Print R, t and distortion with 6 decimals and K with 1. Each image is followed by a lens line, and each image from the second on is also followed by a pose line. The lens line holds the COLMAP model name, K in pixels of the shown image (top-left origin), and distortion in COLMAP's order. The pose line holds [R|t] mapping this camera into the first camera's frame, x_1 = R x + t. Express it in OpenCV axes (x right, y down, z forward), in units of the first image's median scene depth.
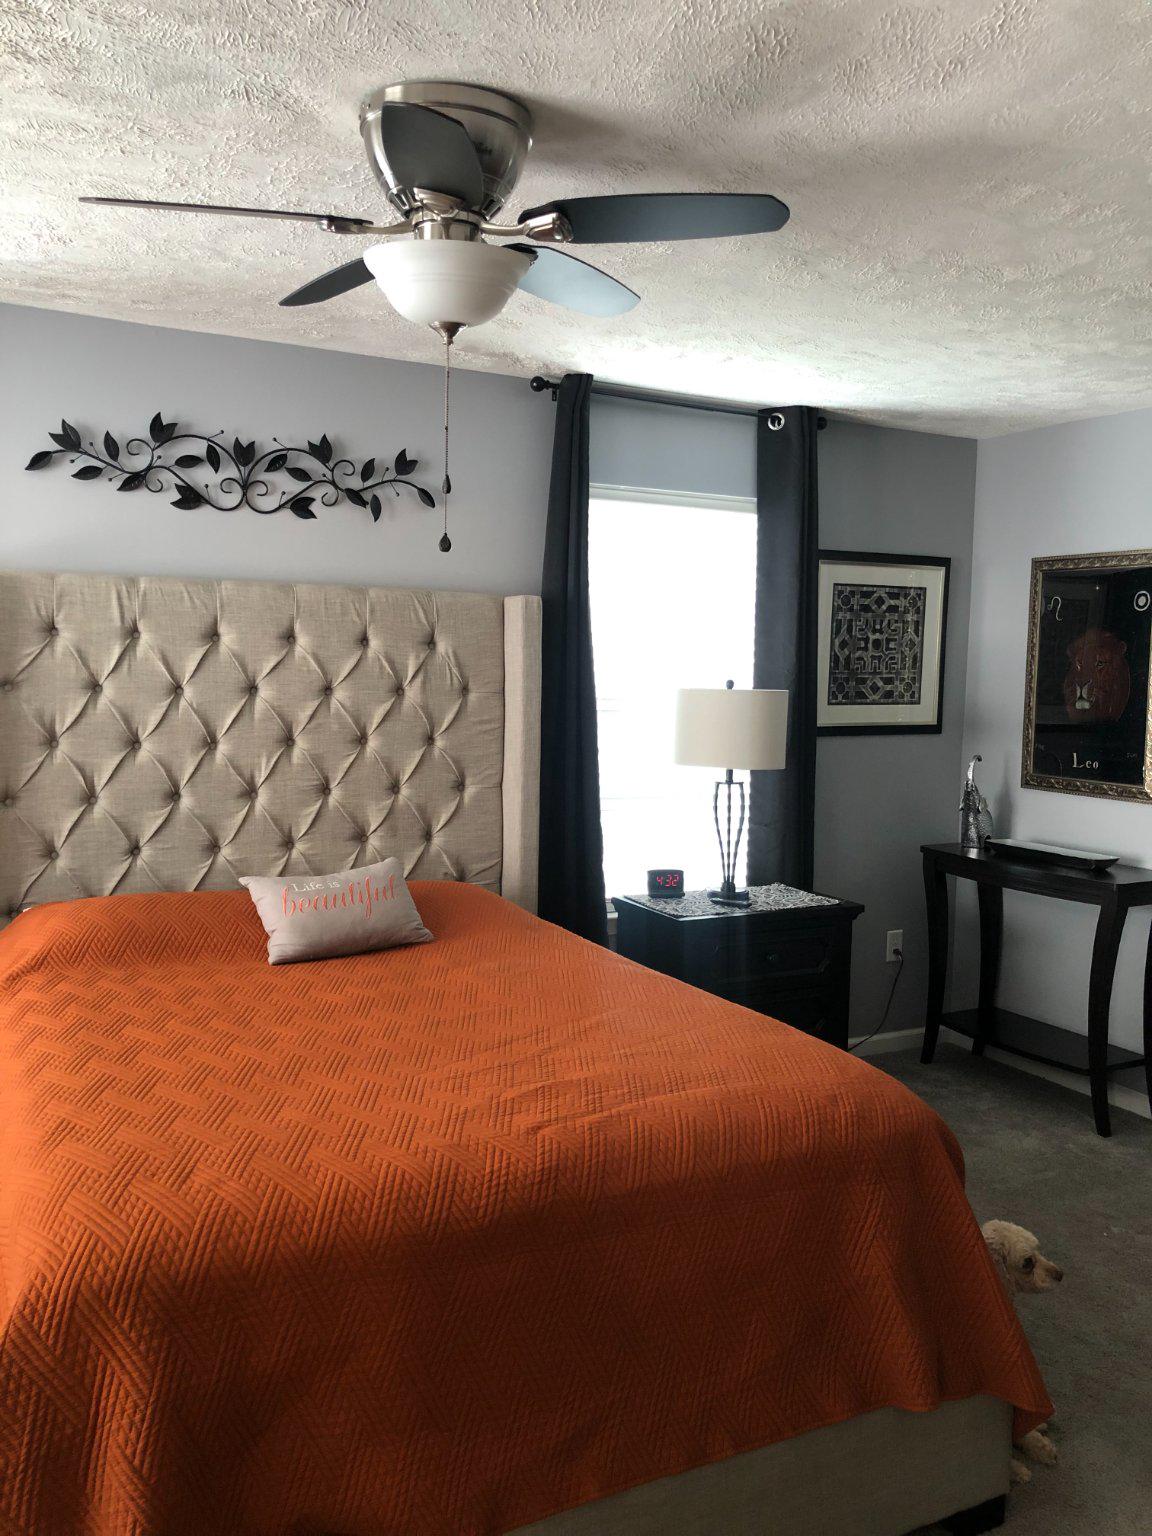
lens RADIAL K [[1278.9, 0, 579.1], [0, 1278.9, 753.1], [0, 0, 1]] dist [0.042480, -0.050103]
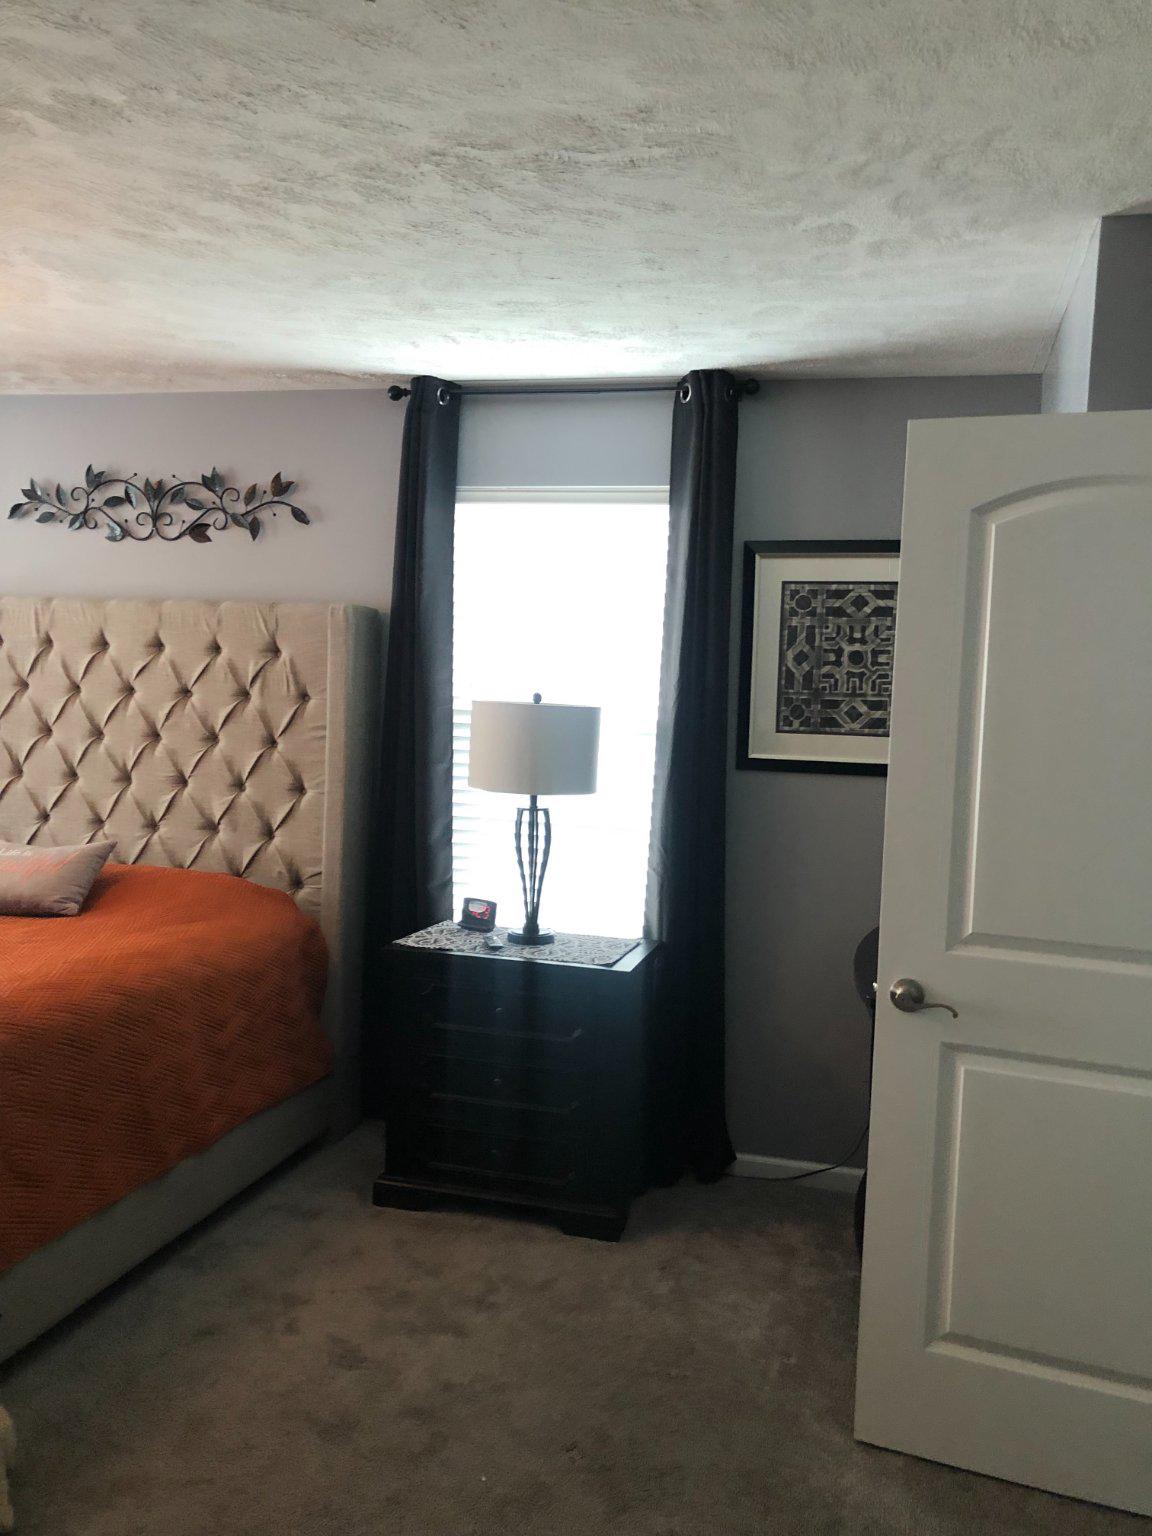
lens RADIAL K [[1269.8, 0, 582.0], [0, 1269.8, 752.6], [0, 0, 1]] dist [0.015059, -0.018705]
pose [[0.732504, 0.043749, -0.679356, 0.788954], [-0.071772, 0.997334, -0.013161, -0.007026], [0.676969, 0.058400, 0.733691, 0.406189]]
